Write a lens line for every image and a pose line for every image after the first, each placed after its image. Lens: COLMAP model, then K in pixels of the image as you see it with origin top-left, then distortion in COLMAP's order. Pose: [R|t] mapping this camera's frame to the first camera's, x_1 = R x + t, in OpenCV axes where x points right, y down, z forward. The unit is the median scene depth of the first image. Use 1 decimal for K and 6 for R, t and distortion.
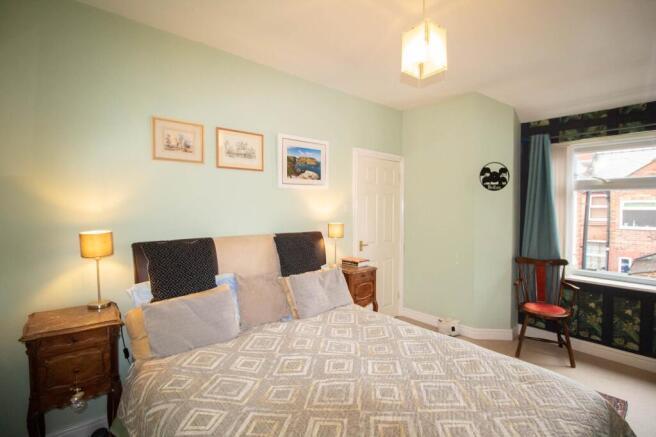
lens RADIAL K [[306.1, 0, 331.4], [0, 306.1, 217.8], [0, 0, 1]] dist [-0.020603, -0.000301]
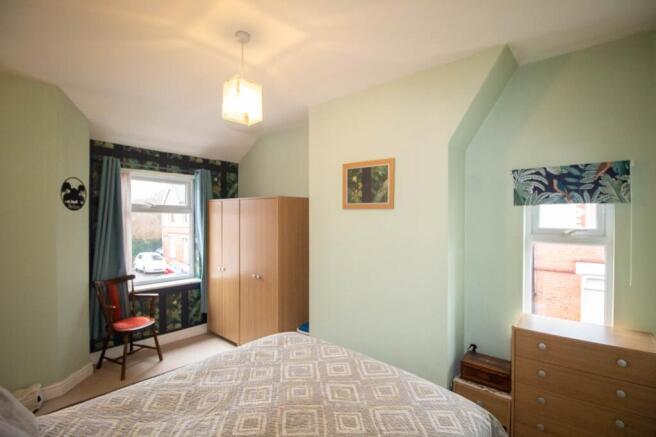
lens RADIAL K [[306.1, 0, 331.4], [0, 306.1, 217.8], [0, 0, 1]] dist [-0.020603, -0.000301]
pose [[-0.169228, -0.002829, 0.985573, -0.469424], [0.022823, 0.999716, 0.006789, -0.063378], [-0.985313, 0.023643, -0.169115, 0.471895]]
